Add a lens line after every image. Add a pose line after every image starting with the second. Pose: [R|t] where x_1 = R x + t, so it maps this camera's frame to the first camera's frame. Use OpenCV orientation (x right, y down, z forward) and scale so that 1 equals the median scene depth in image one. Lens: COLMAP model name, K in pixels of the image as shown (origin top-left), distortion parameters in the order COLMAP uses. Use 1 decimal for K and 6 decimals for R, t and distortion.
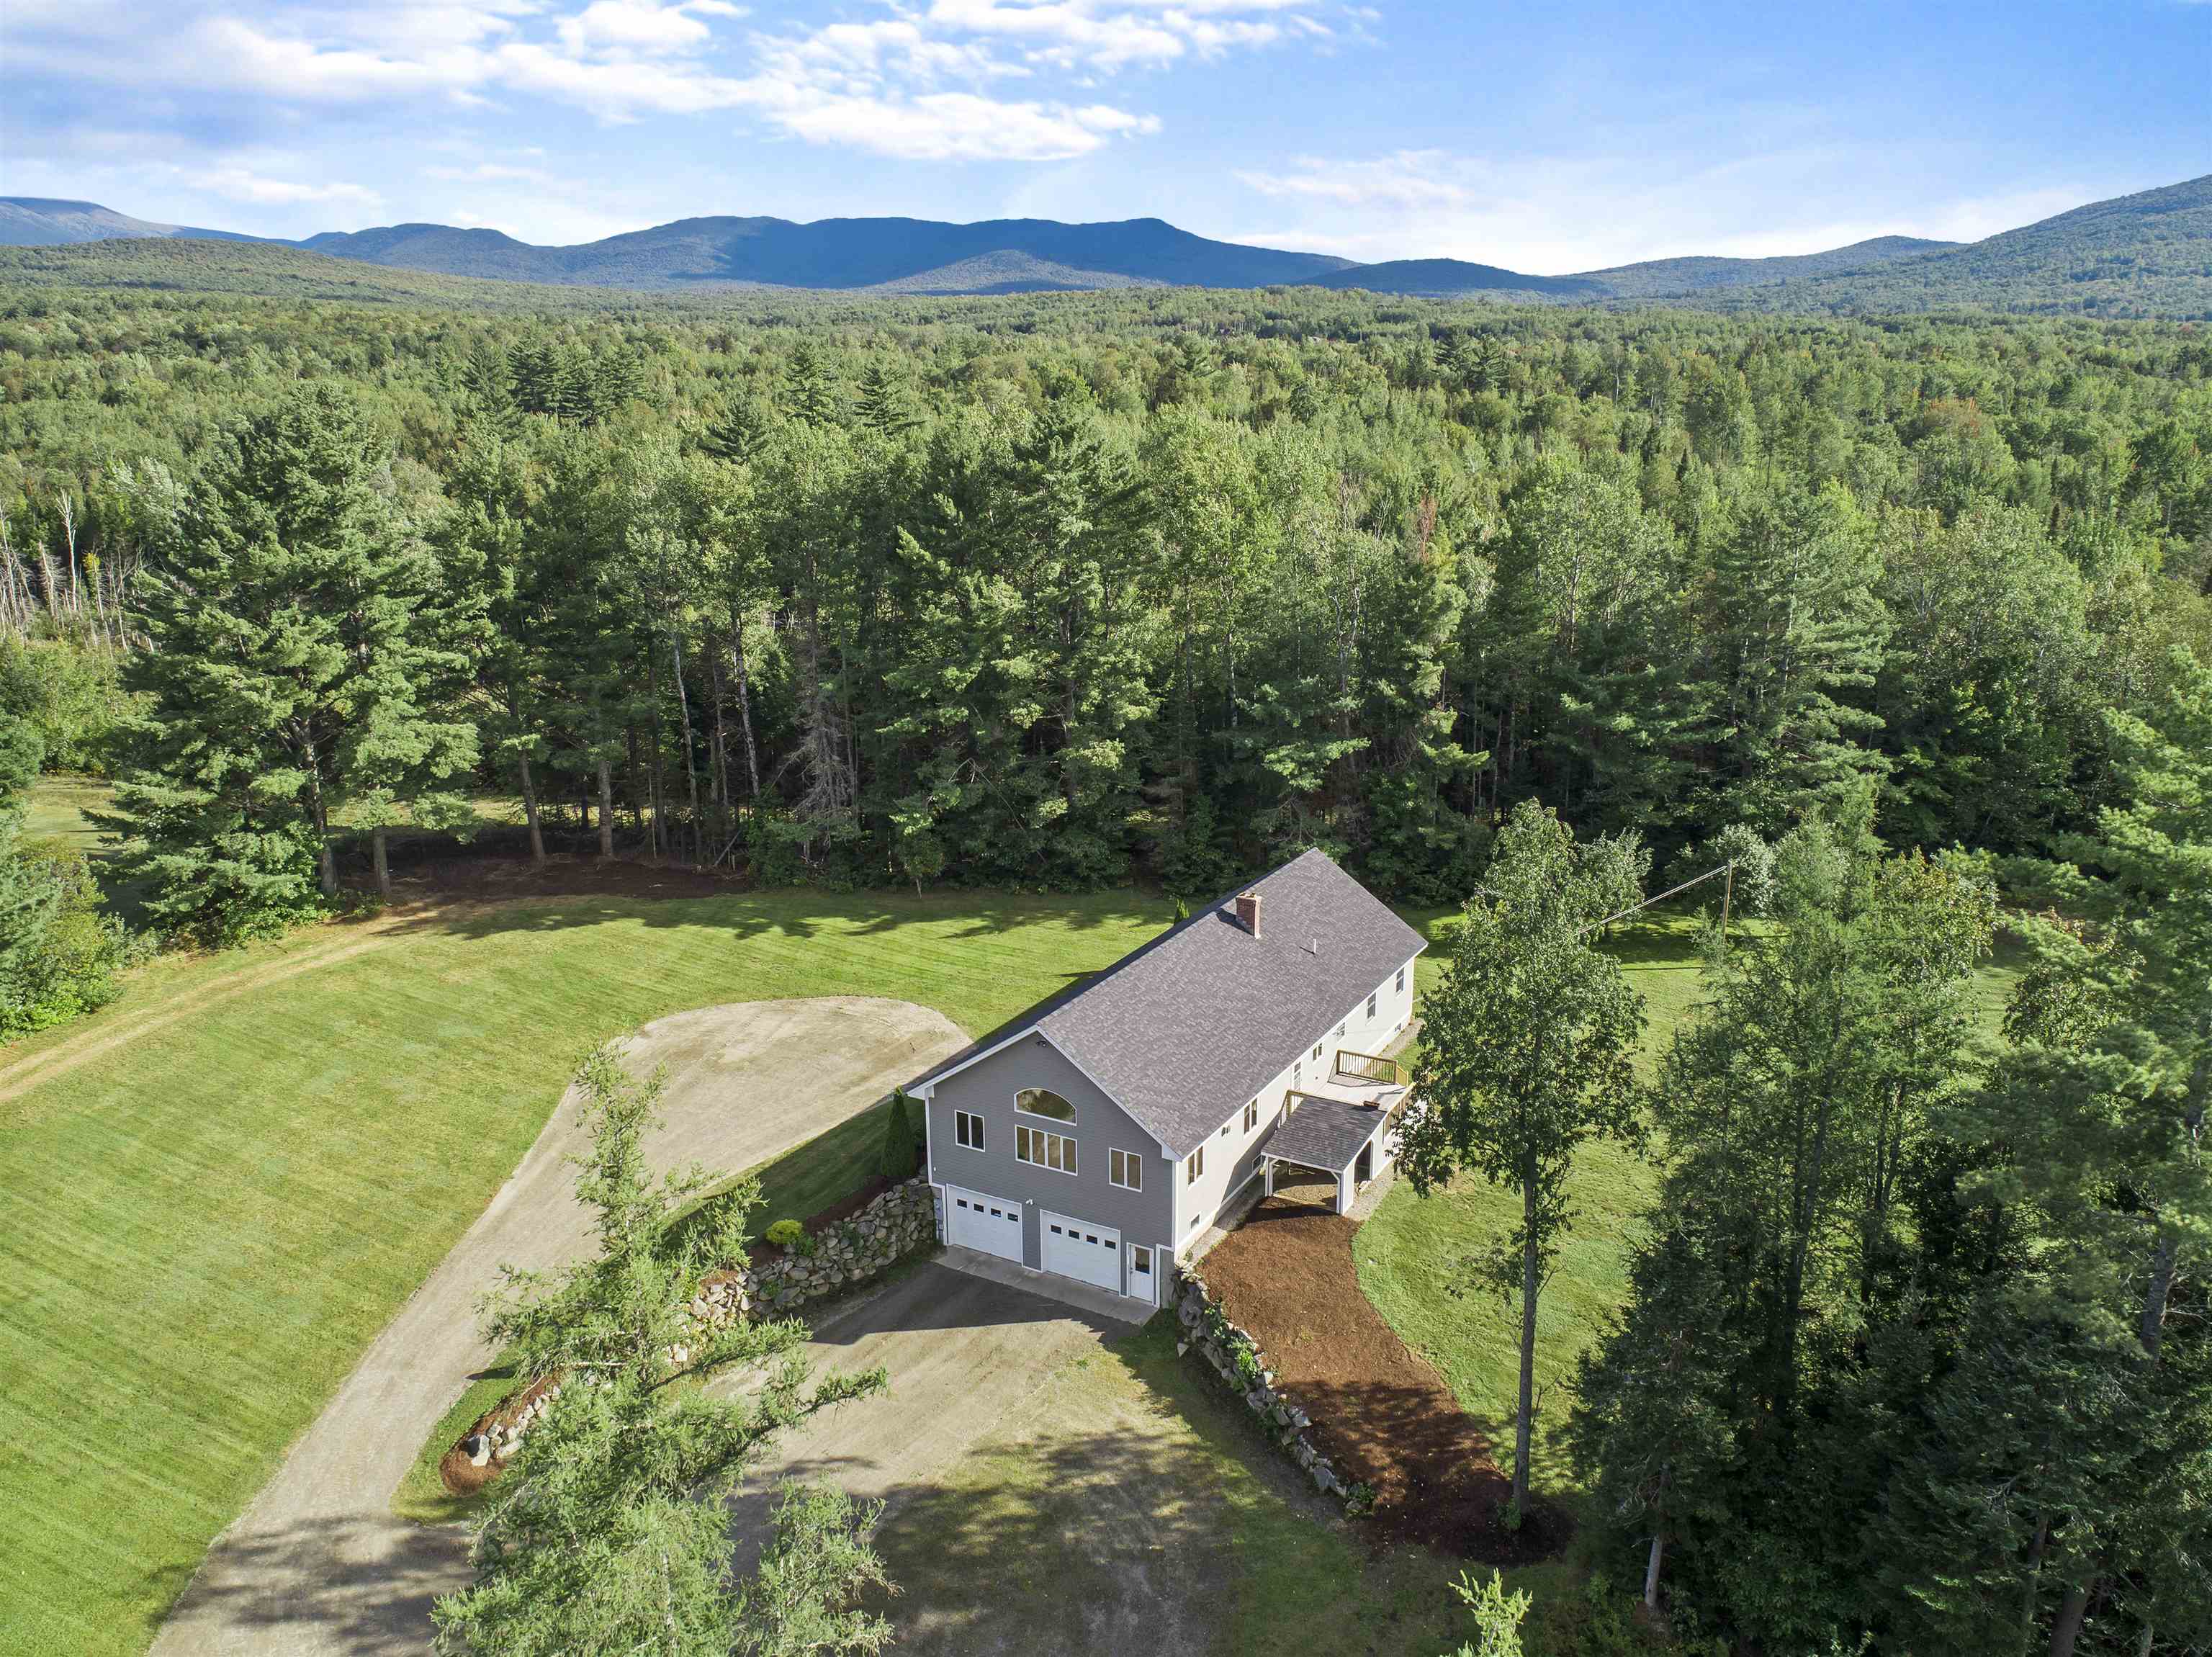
lens RADIAL K [[1653.4, 0, 1106.0], [0, 1653.4, 828.5], [0, 0, 1]] dist [-0.014779, -0.000013]
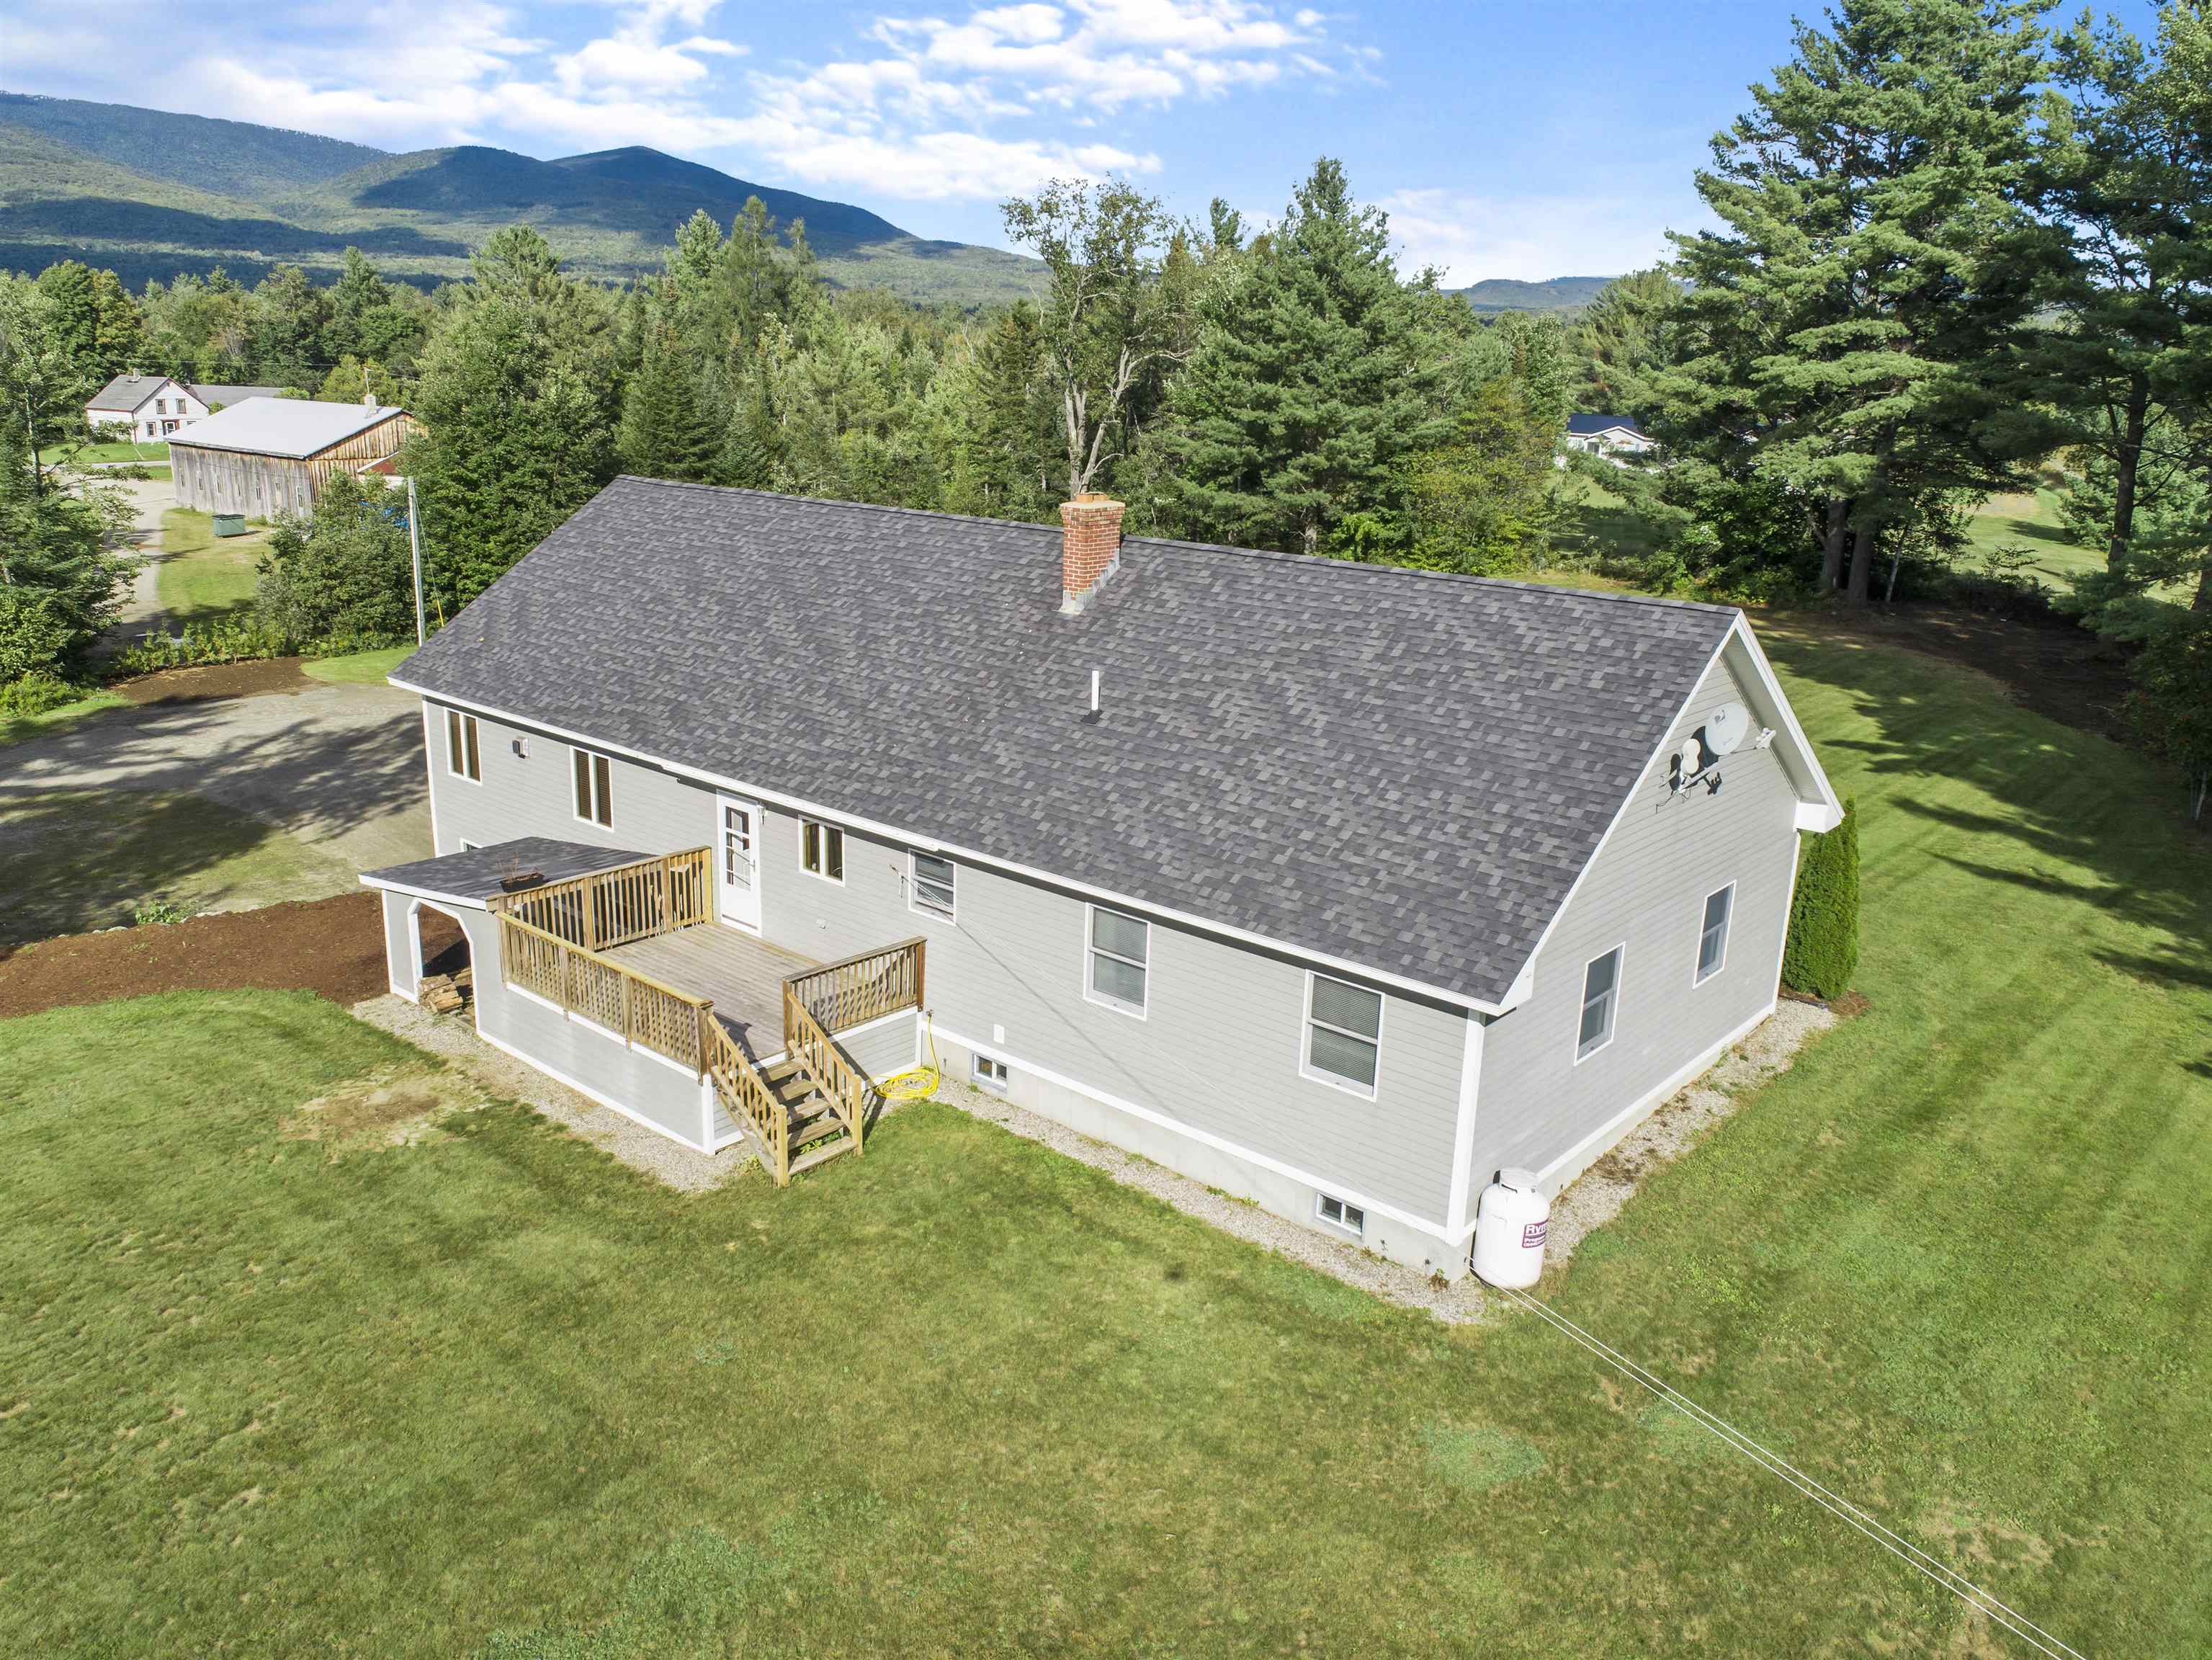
lens RADIAL K [[1665.9, 0, 1106.0], [0, 1665.9, 830.0], [0, 0, 1]] dist [-0.013607, 0.001935]
pose [[-0.199712, 0.272174, -0.941295, 0.391665], [-0.277991, 0.905437, 0.320786, -0.012650], [0.939593, 0.325737, -0.105165, 0.893172]]
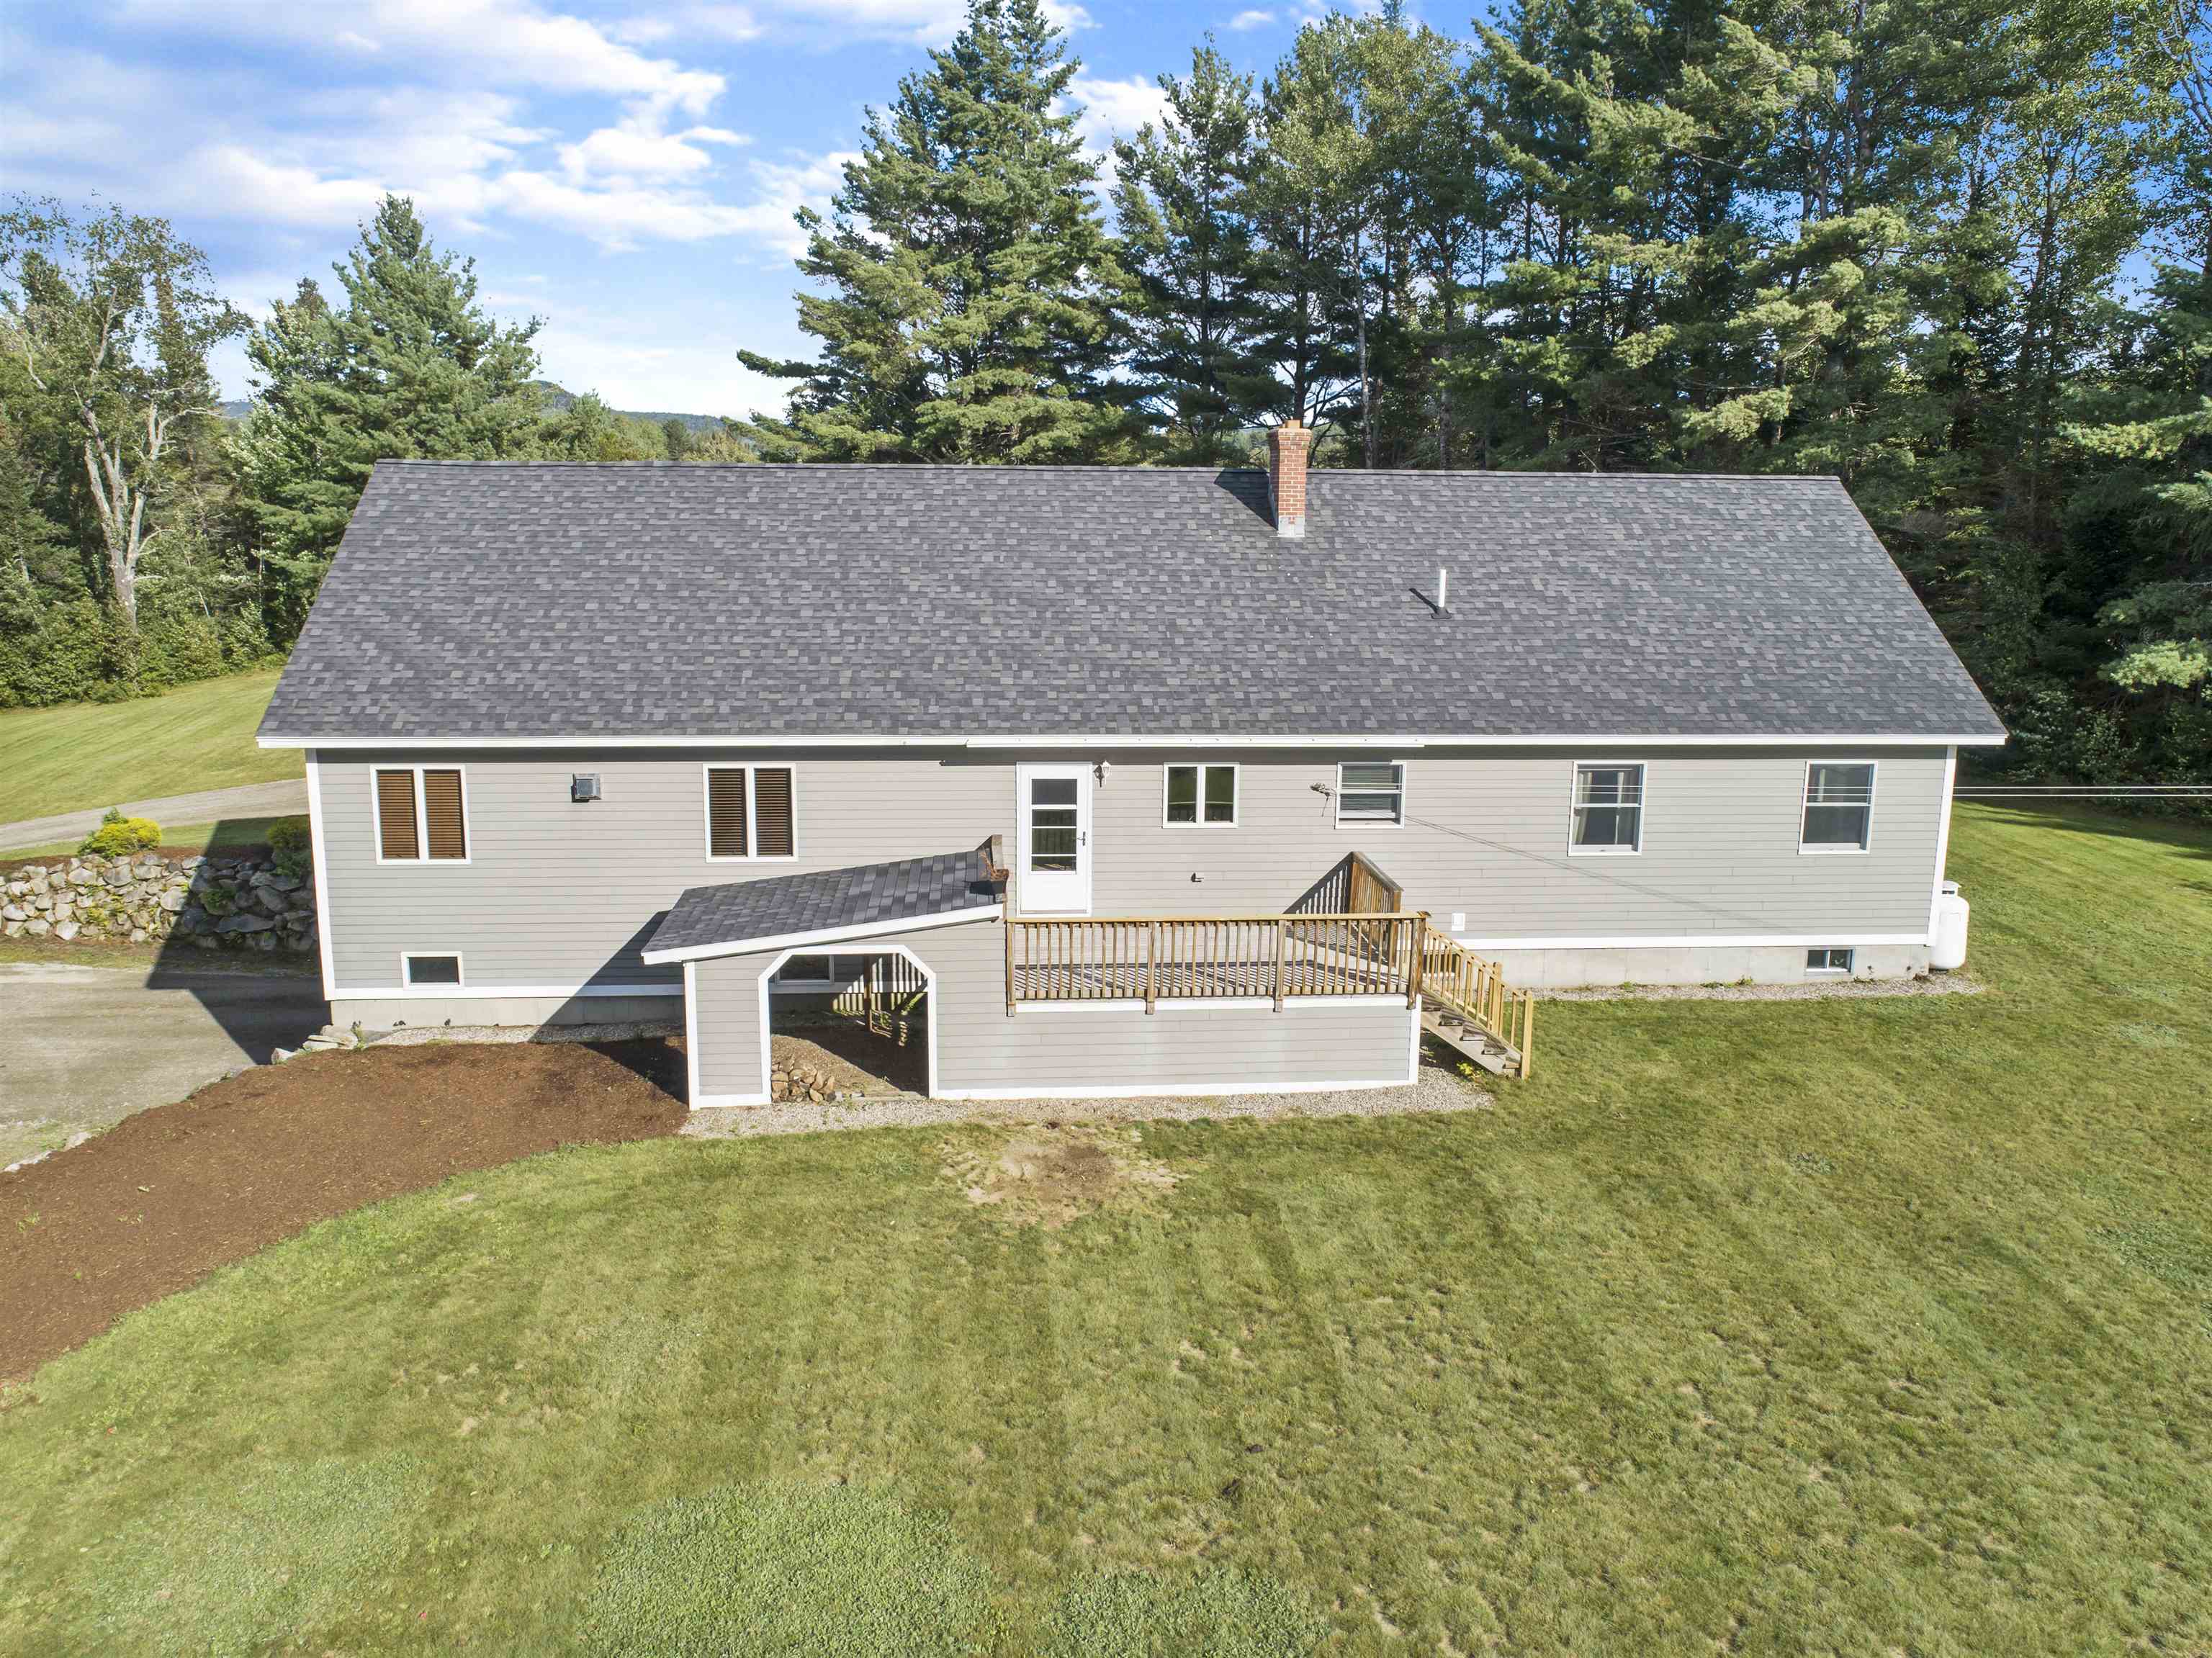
lens RADIAL K [[1678.9, 0, 1106.0], [0, 1678.9, 829.0], [0, 0, 1]] dist [-0.032808, 0.000928]
pose [[0.566347, 0.172521, -0.805908, 0.333067], [-0.228108, 0.972458, 0.047873, 0.103789], [0.791971, 0.156722, 0.590102, 0.623319]]
